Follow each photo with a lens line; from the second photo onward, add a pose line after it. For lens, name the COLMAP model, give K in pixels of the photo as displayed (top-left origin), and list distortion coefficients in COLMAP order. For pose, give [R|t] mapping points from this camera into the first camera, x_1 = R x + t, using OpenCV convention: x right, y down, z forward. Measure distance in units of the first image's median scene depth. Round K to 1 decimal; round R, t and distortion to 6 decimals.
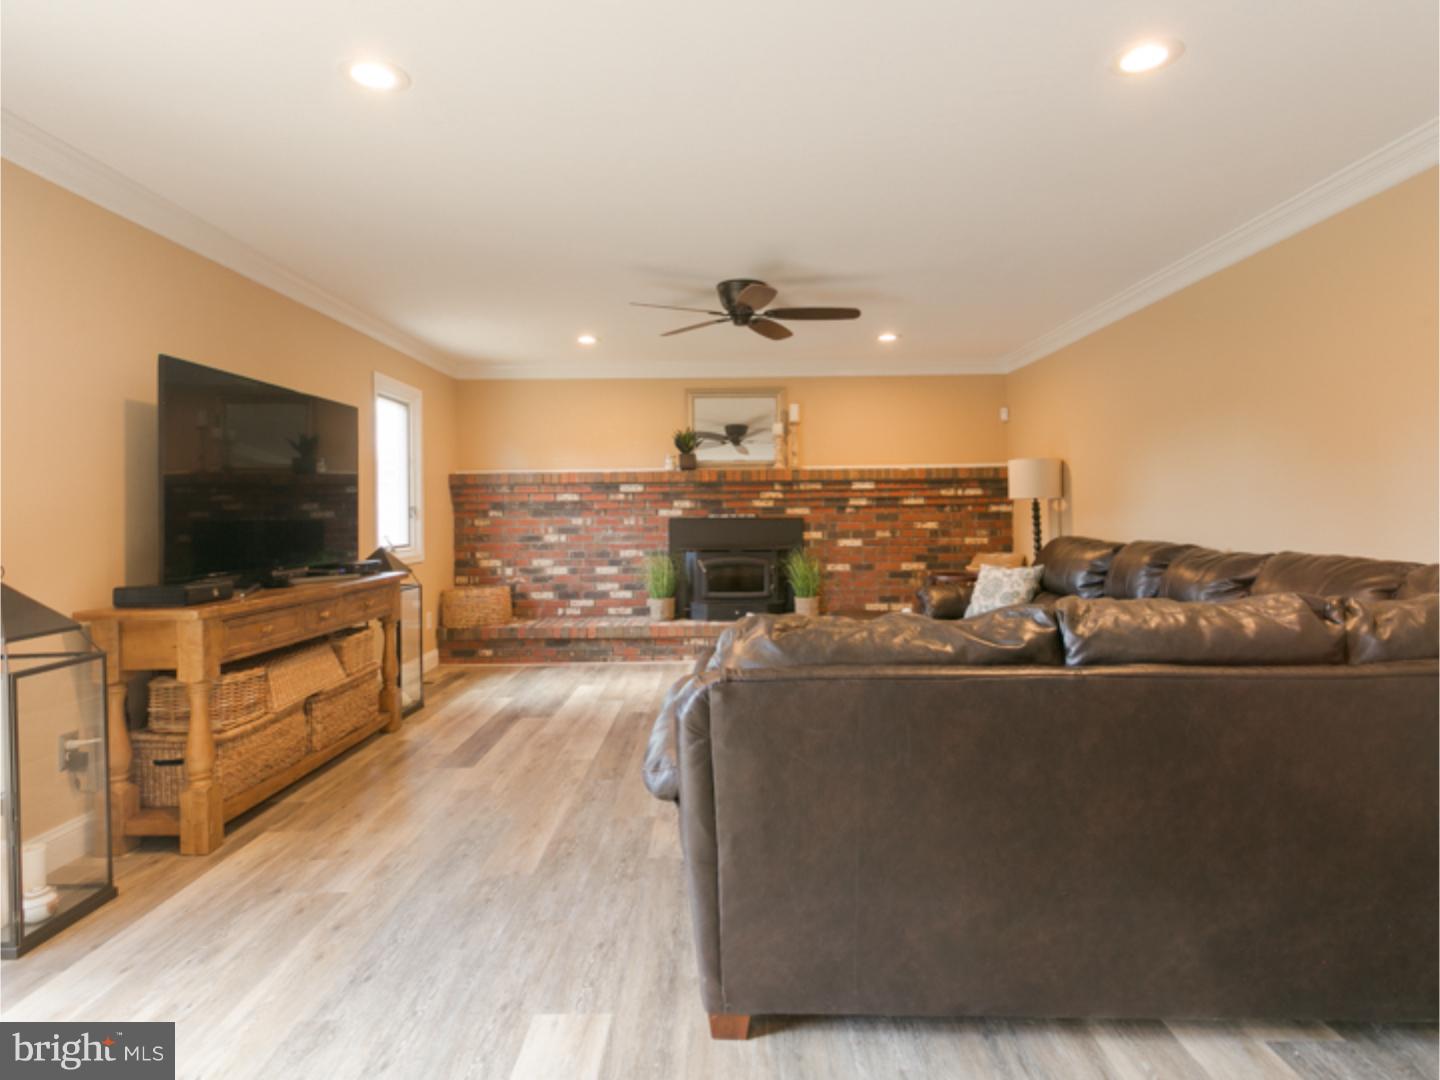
lens RADIAL K [[783.5, 0, 723.4], [0, 783.5, 533.8], [0, 0, 1]] dist [-0.002812, 0.000501]
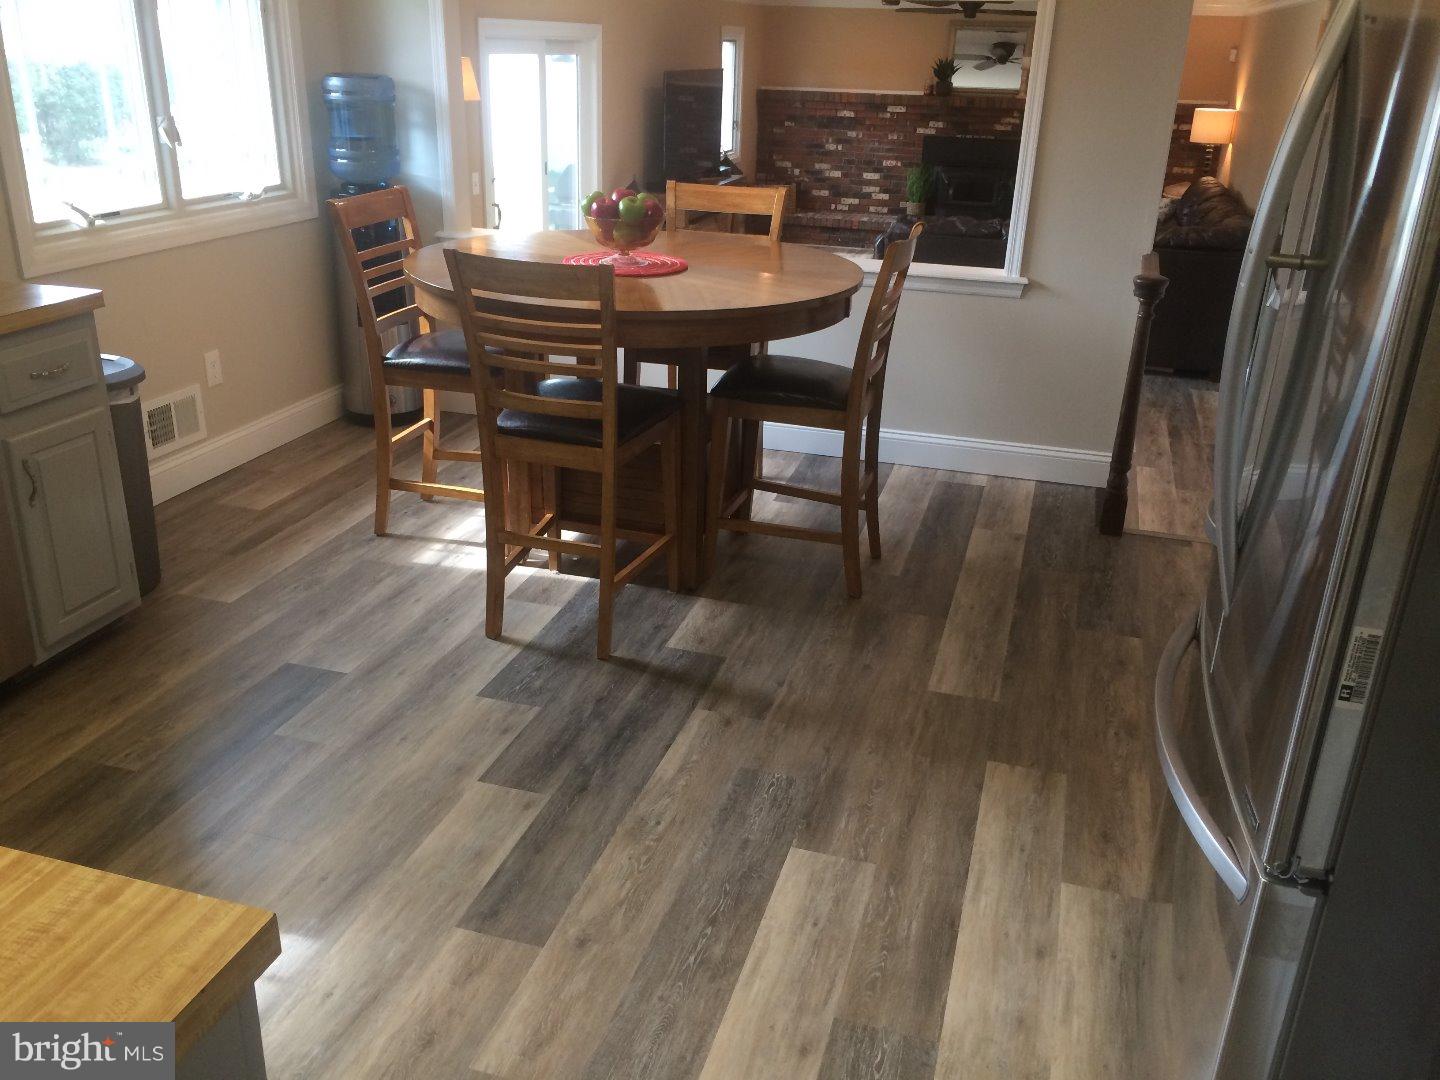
lens RADIAL K [[1210.2, 0, 721.8], [0, 1210.2, 543.4], [0, 0, 1]] dist [0.009022, 0.001854]
pose [[0.955900, 0.145169, -0.255306, 0.209756], [-0.045090, 0.931532, 0.360853, -0.097257], [0.290210, -0.333428, 0.896997, -1.043517]]
